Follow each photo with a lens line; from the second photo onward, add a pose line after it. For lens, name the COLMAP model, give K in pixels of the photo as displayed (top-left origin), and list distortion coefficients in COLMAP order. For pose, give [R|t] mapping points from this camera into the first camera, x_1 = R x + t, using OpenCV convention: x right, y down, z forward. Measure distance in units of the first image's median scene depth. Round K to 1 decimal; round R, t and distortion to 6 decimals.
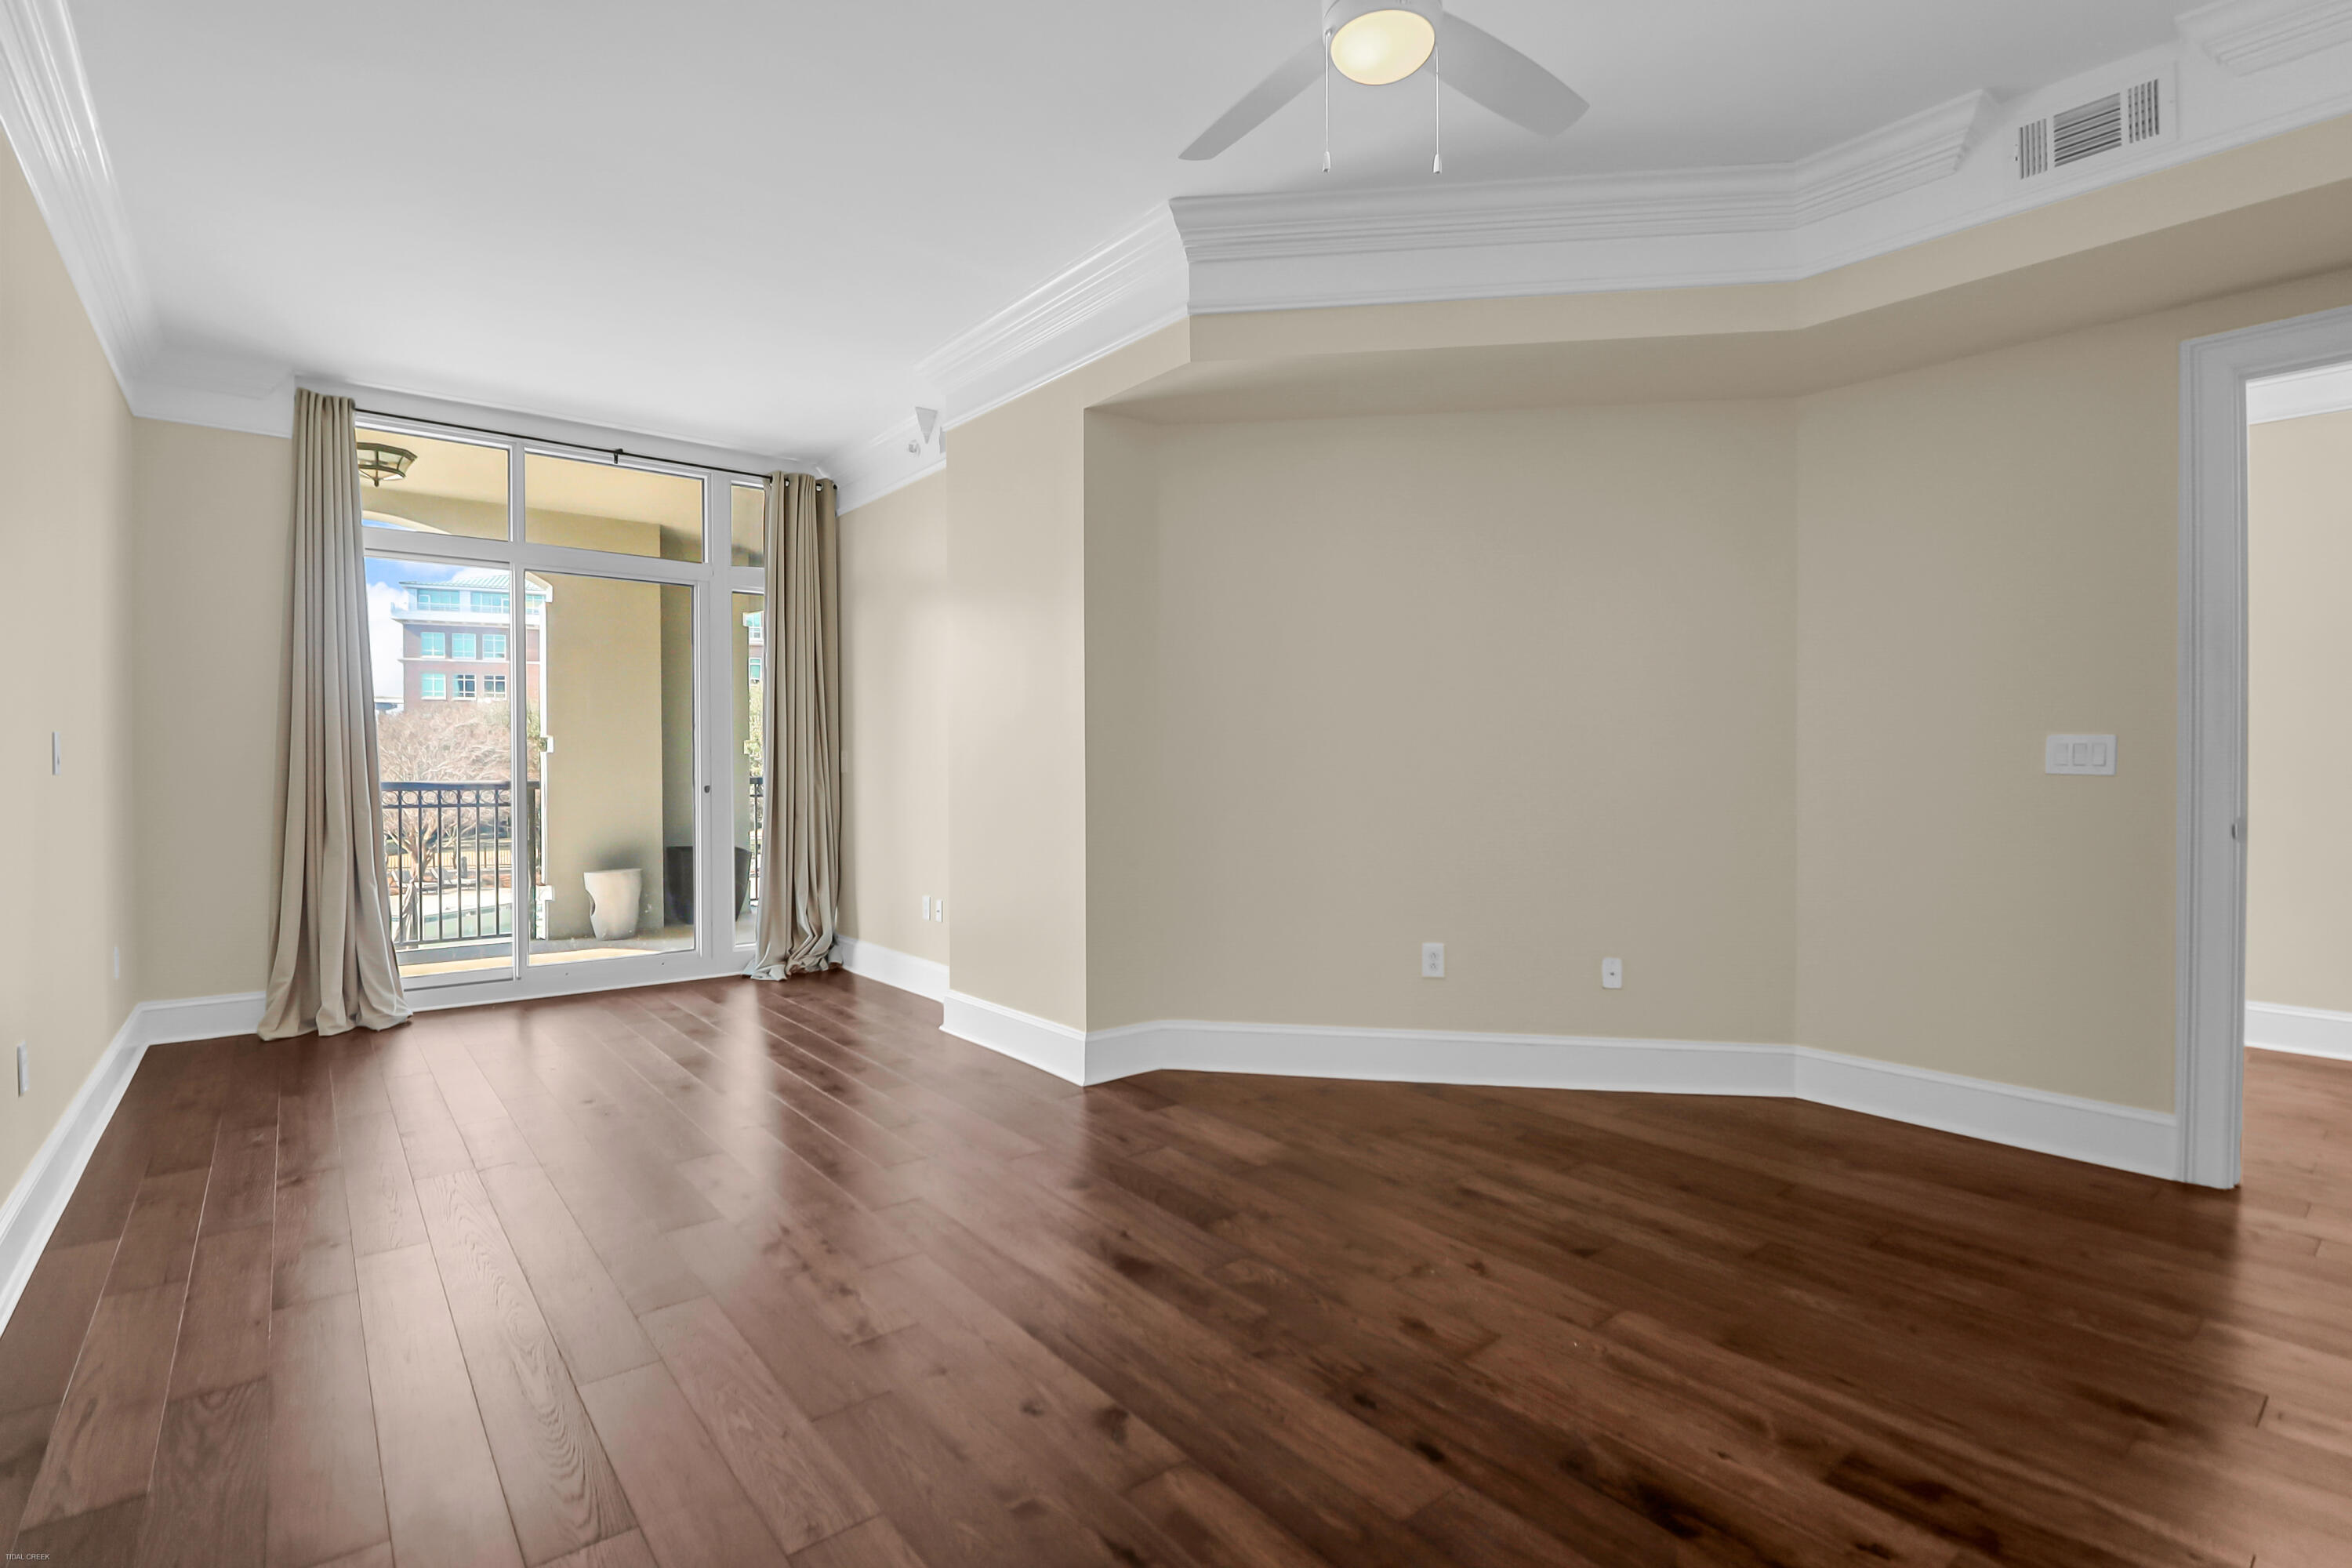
lens RADIAL K [[1090.2, 0, 1161.6], [0, 1090.2, 777.3], [0, 0, 1]] dist [0.002288, -0.012723]
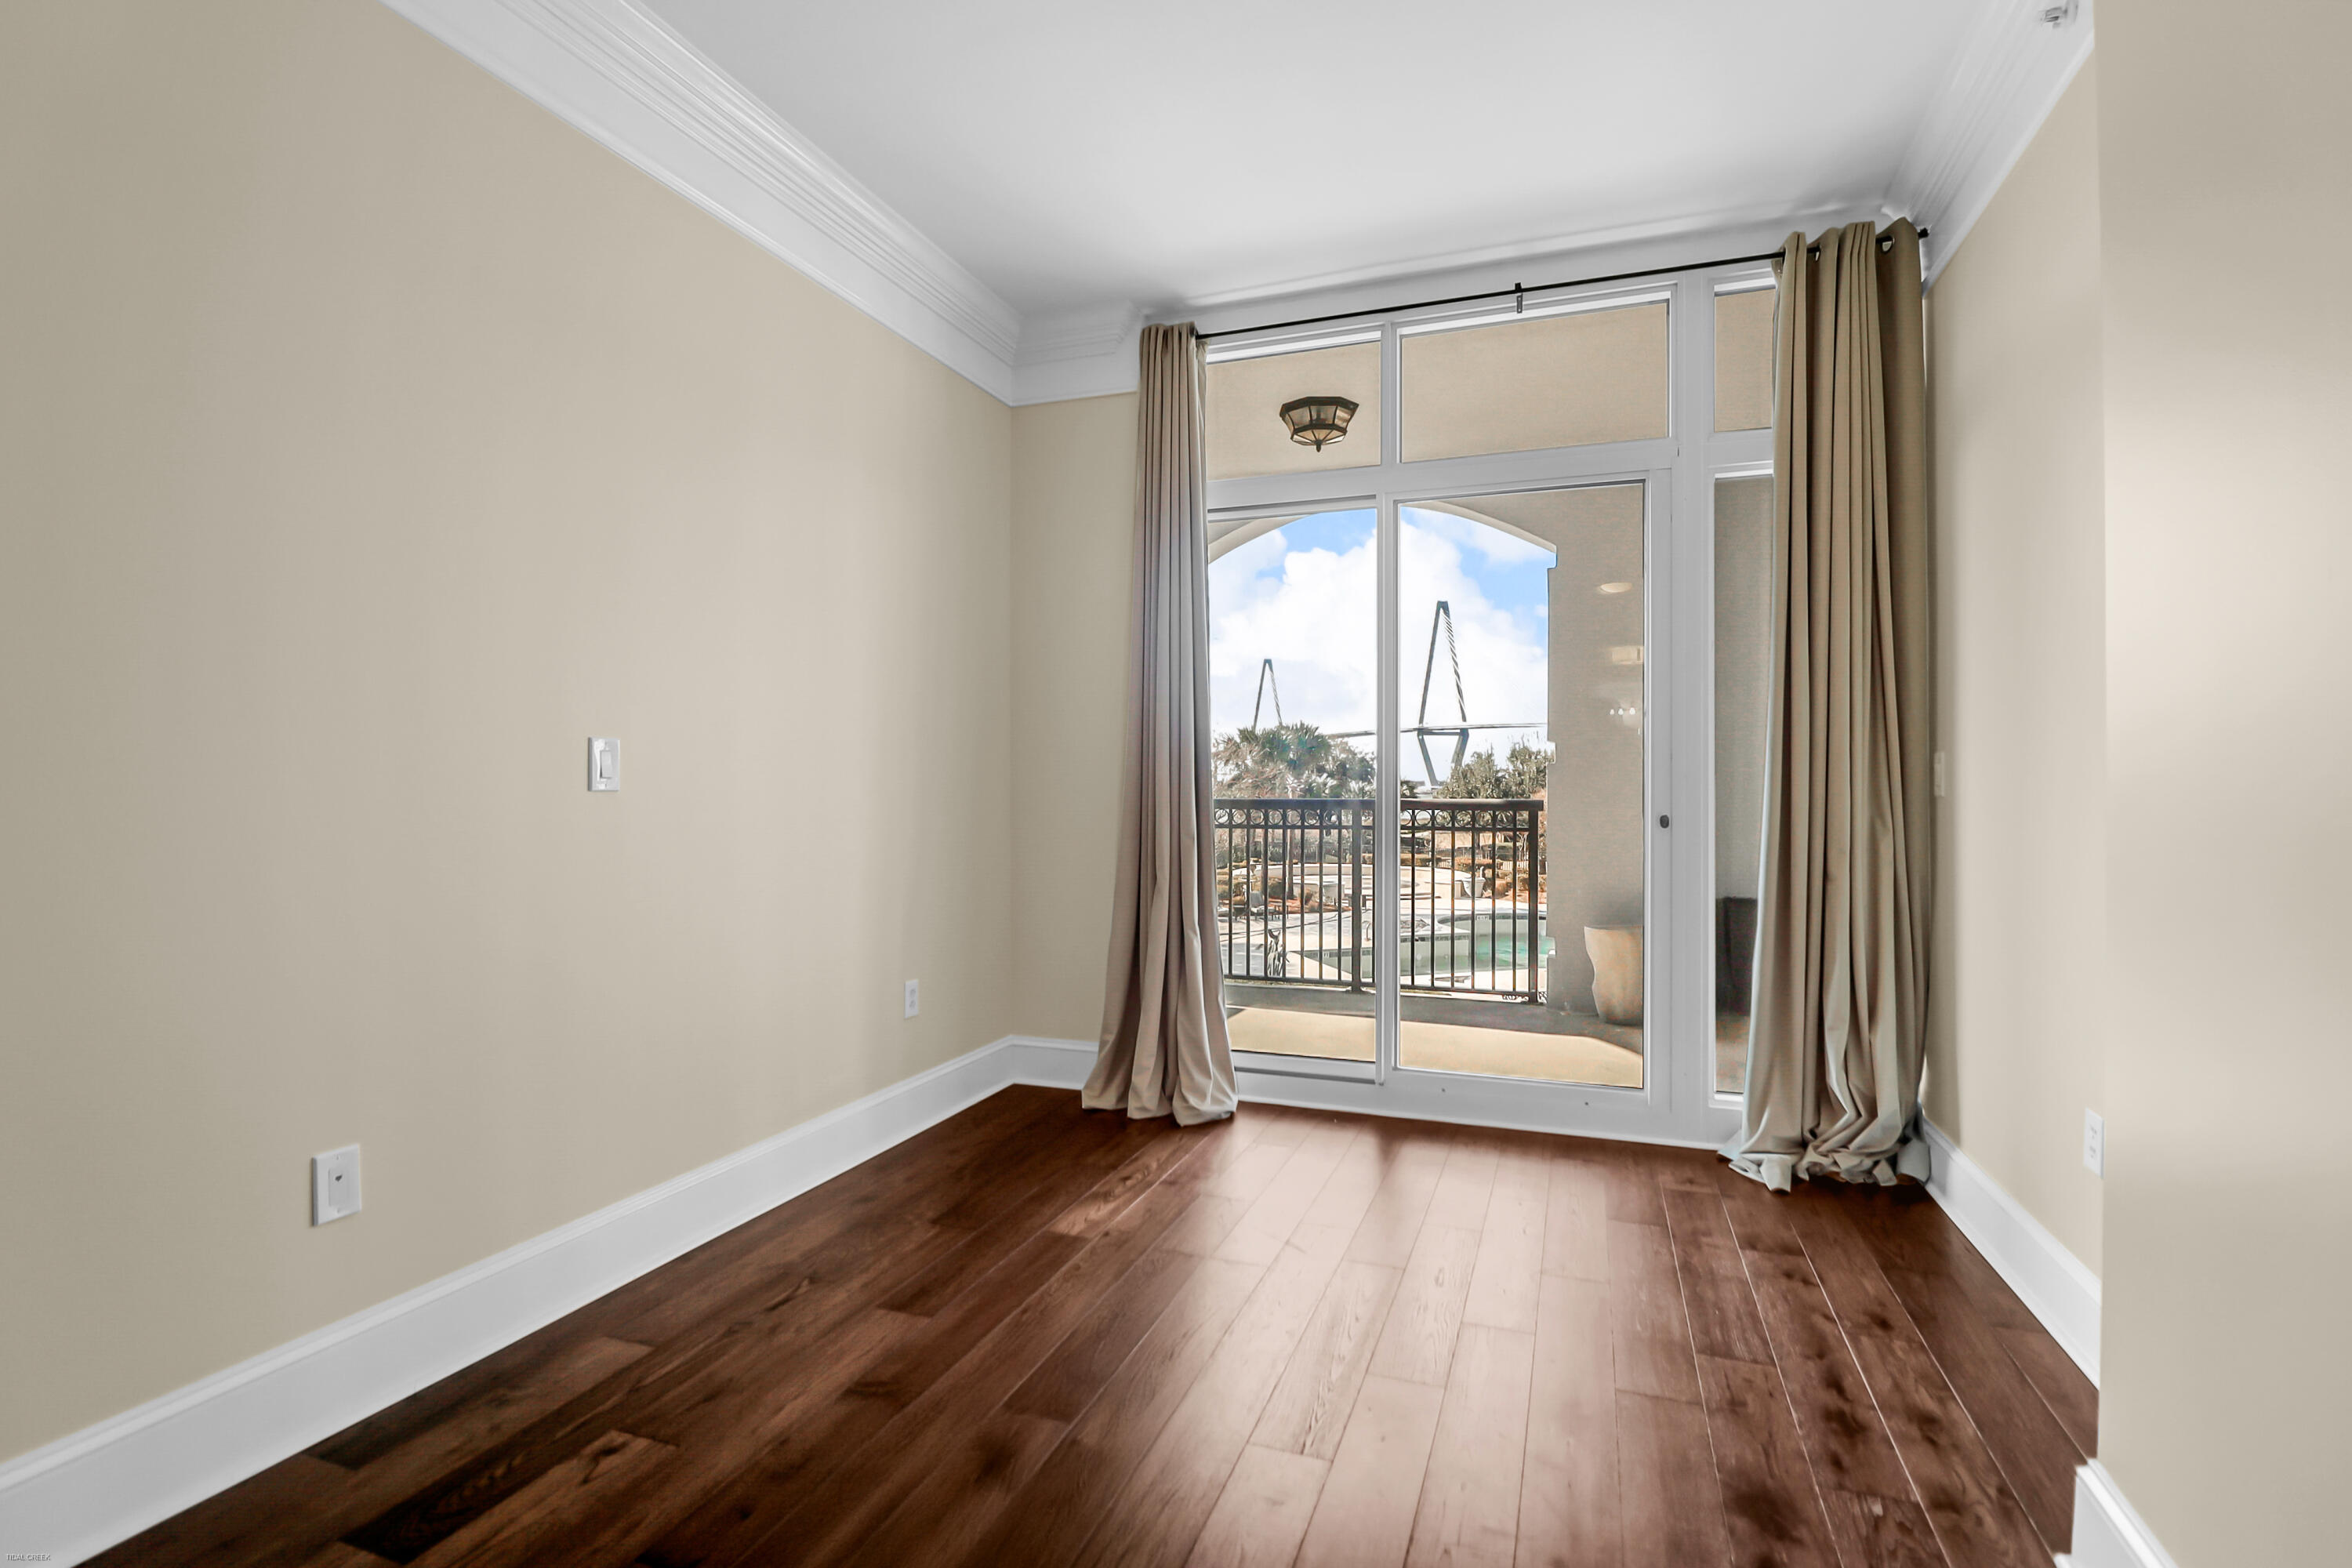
lens RADIAL K [[1076.9, 0, 1212.3], [0, 1076.9, 781.2], [0, 0, 1]] dist [0.001138, 0.000098]
pose [[0.526814, 0.003295, -0.849974, -0.051614], [-0.010874, 0.999937, -0.002864, -0.007192], [0.849911, 0.010751, 0.526817, 0.499414]]
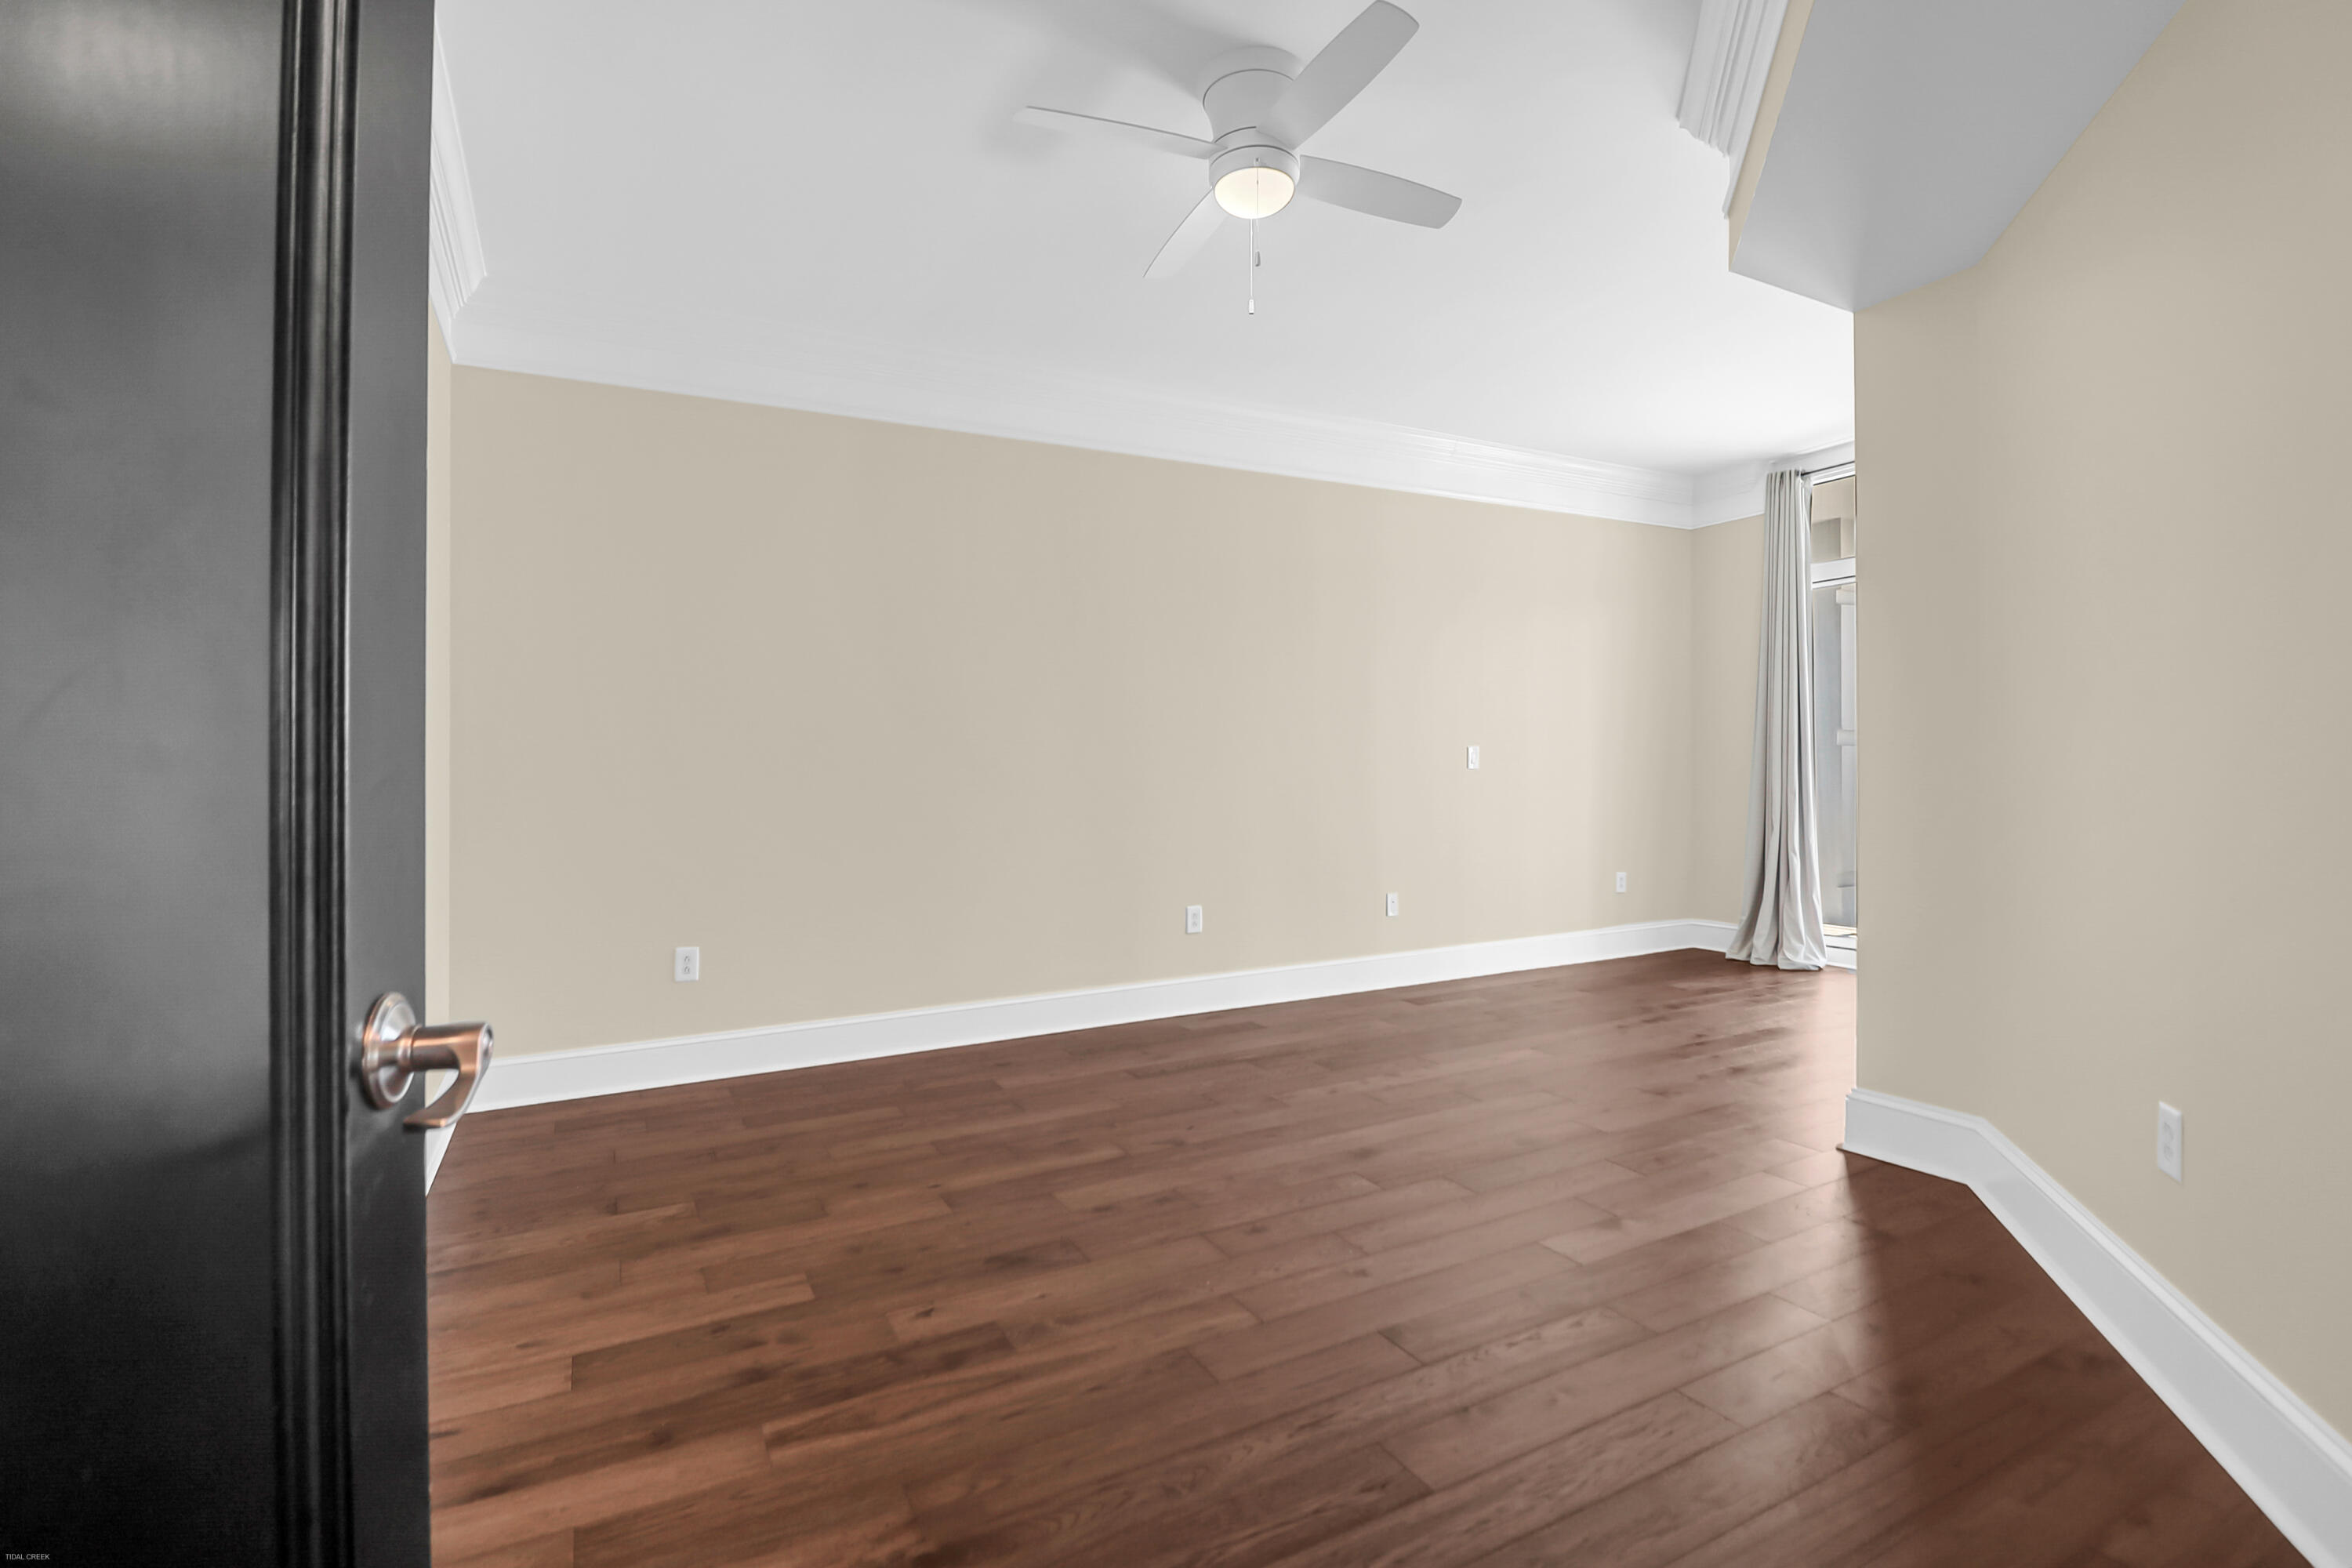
lens RADIAL K [[1090.2, 0, 1161.6], [0, 1090.2, 777.3], [0, 0, 1]] dist [0.002288, -0.012723]
pose [[-0.195579, 0.003020, -0.980683, 0.553010], [0.009201, 0.999957, 0.001244, -0.001413], [0.980645, -0.008780, -0.195598, 0.435977]]
